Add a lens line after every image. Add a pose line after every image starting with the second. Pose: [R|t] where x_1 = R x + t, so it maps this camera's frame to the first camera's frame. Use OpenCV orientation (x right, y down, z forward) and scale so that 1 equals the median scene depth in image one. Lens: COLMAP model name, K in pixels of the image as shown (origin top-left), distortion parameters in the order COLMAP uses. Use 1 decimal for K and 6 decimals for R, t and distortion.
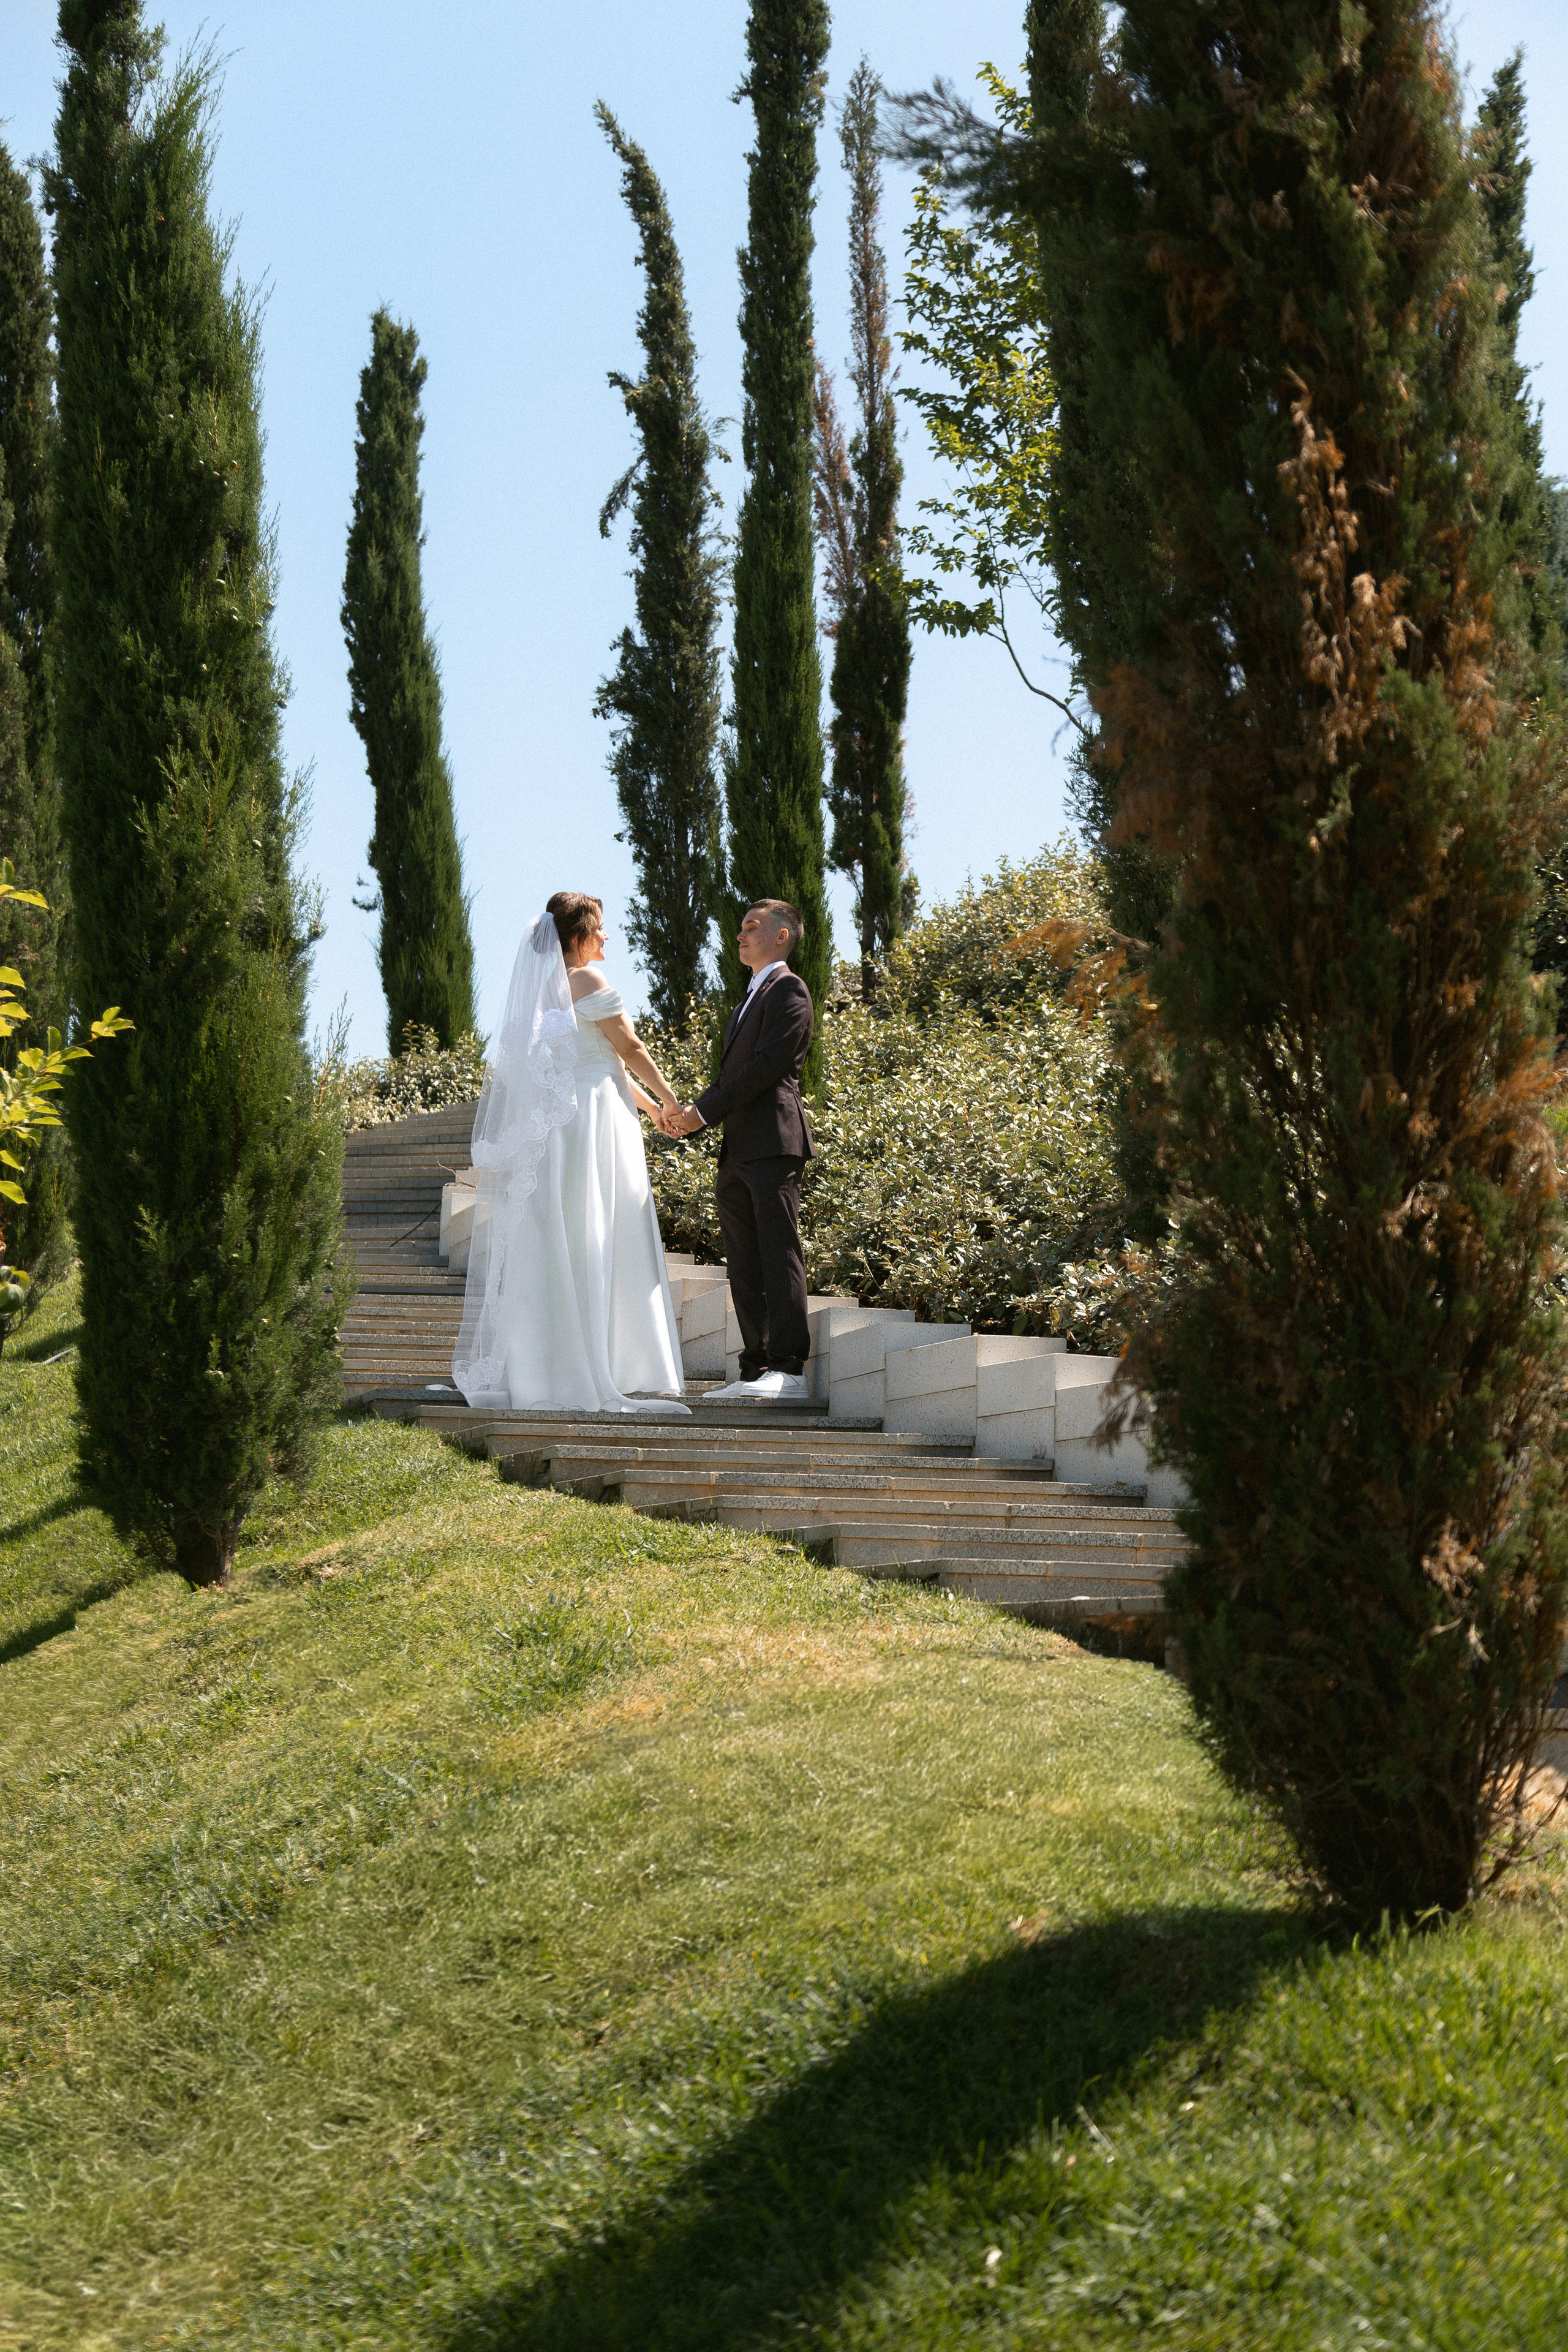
lens RADIAL K [[3651.7, 0, 787.0], [0, 3651.7, 1184.0], [0, 0, 1]] dist [-0.028426, 0.000000]
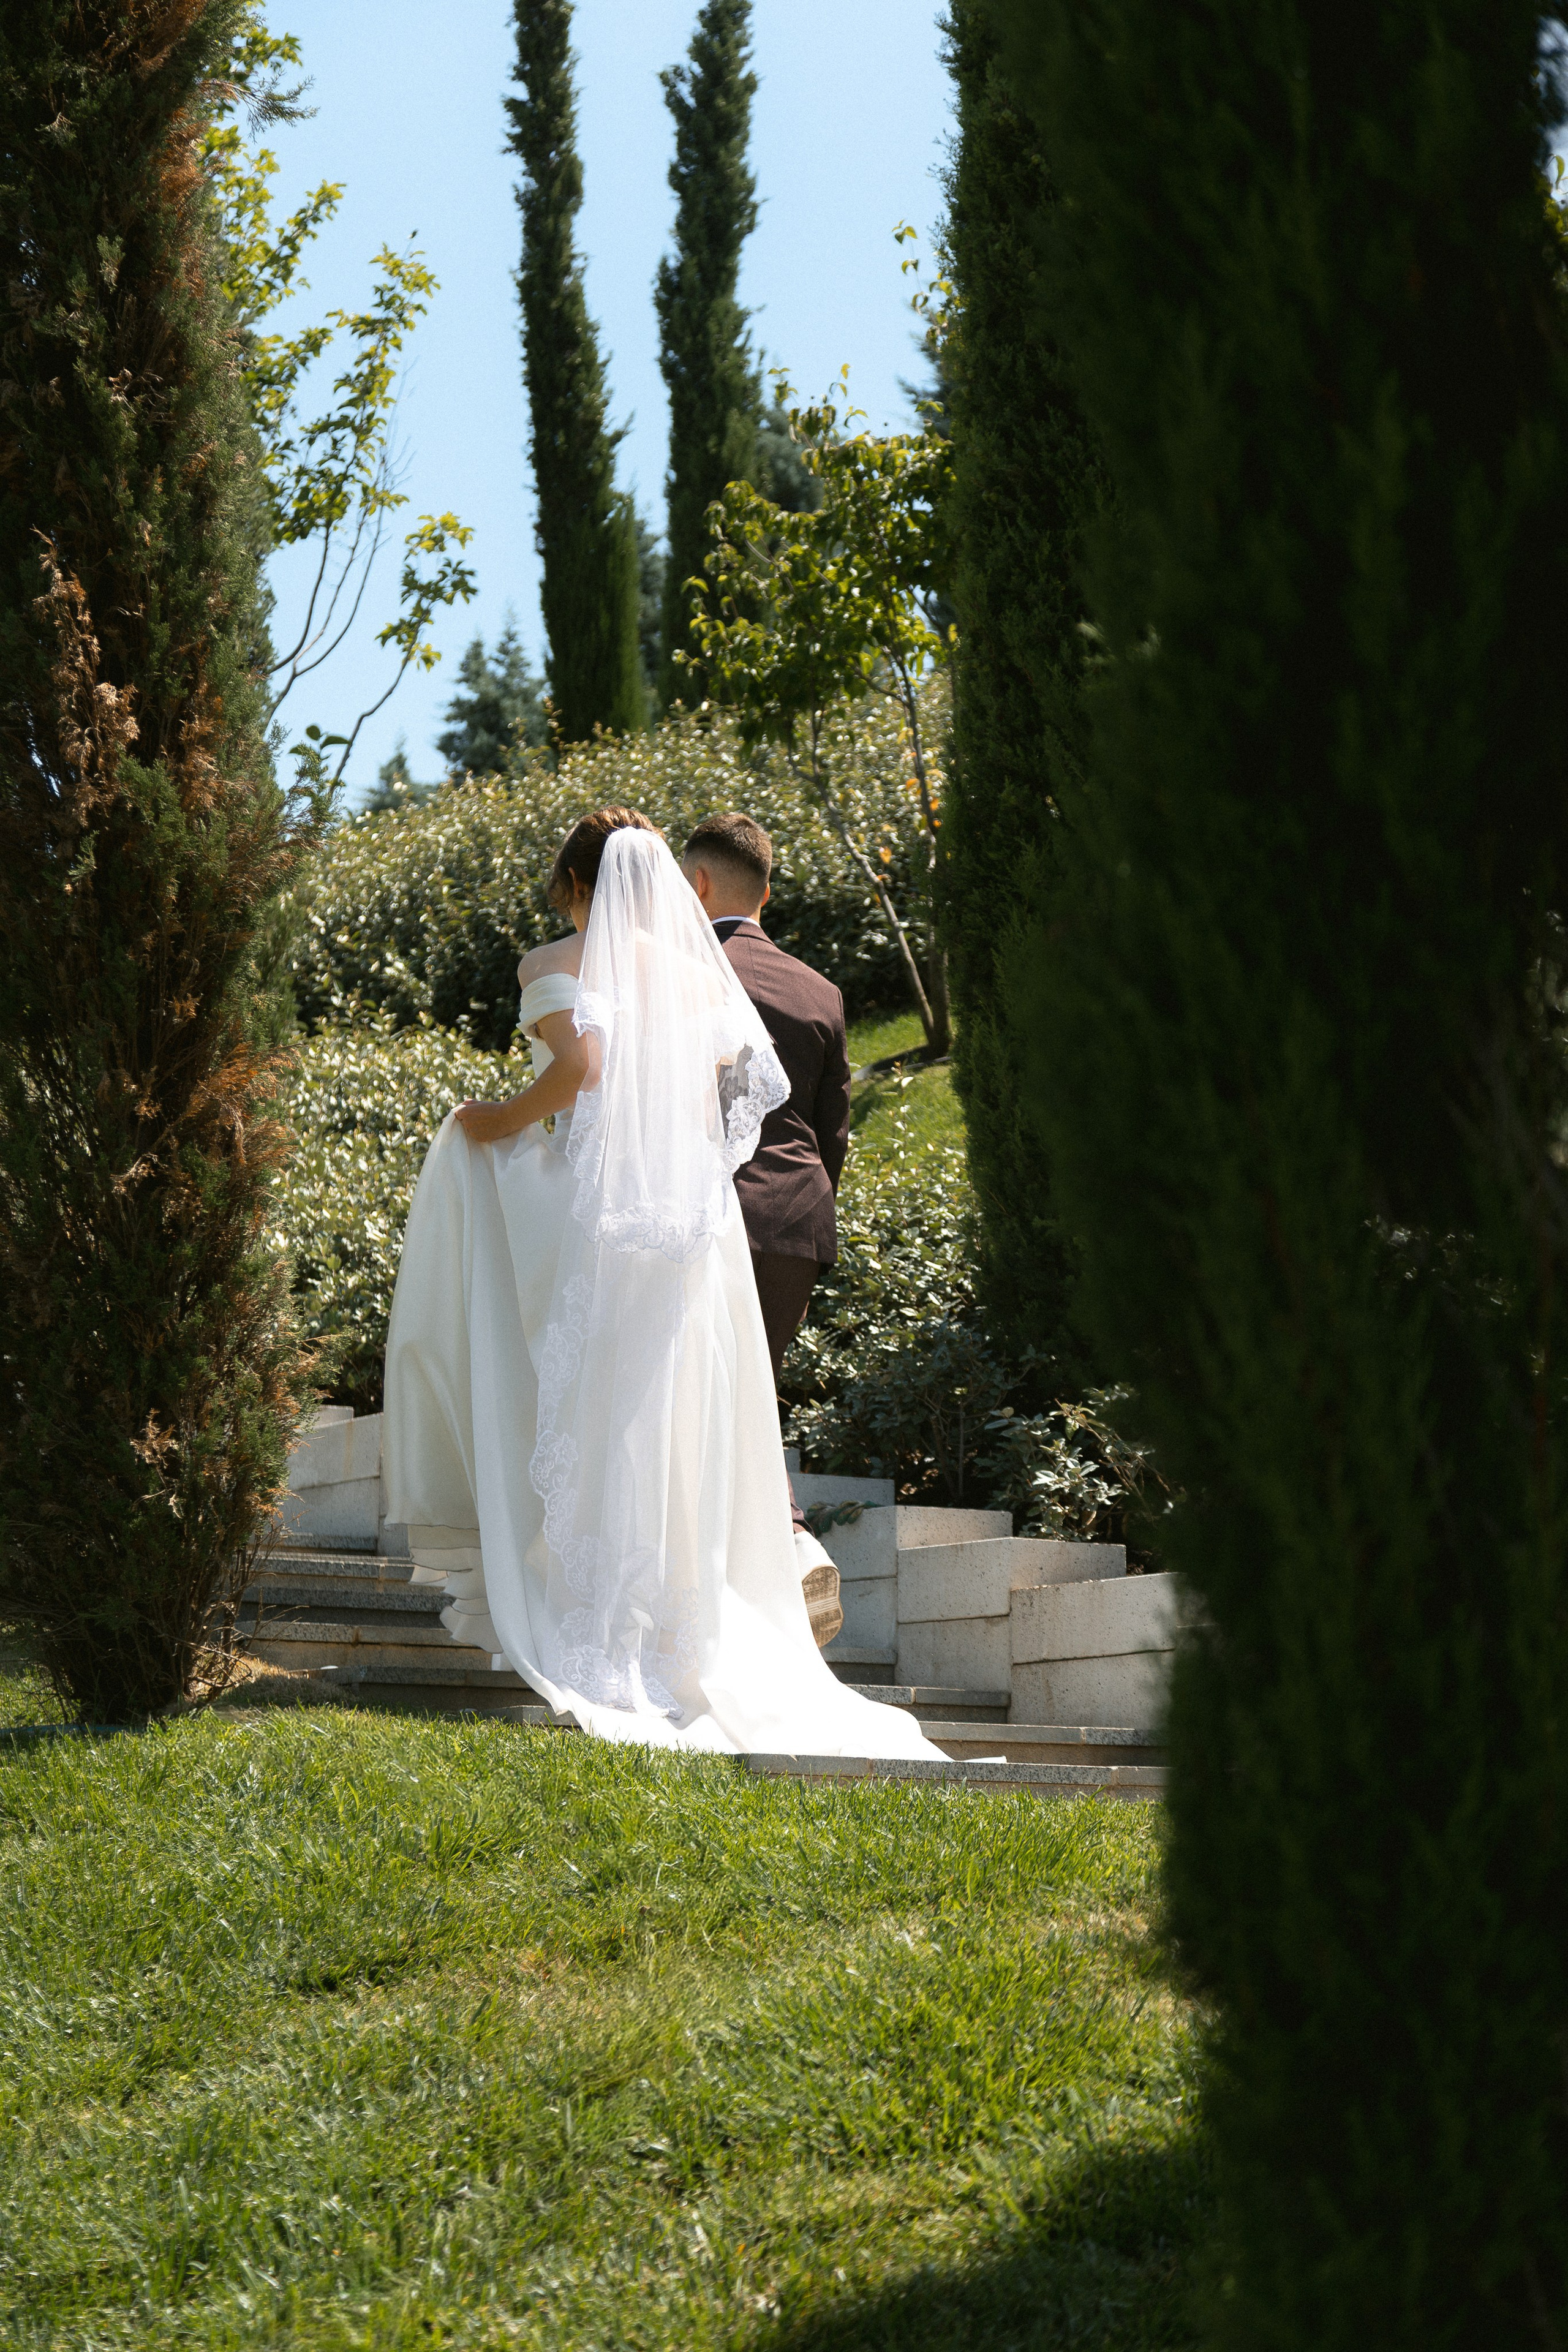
lens RADIAL K [[4613.8, 0, 783.3], [0, 4613.8, 1159.8], [0, 0, 1]] dist [-0.014557, 0.000000]
pose [[0.983619, 0.015805, 0.179565, 0.101367], [-0.012129, 0.999694, -0.021553, 0.033840], [-0.179851, 0.019022, 0.983510, -0.636385]]
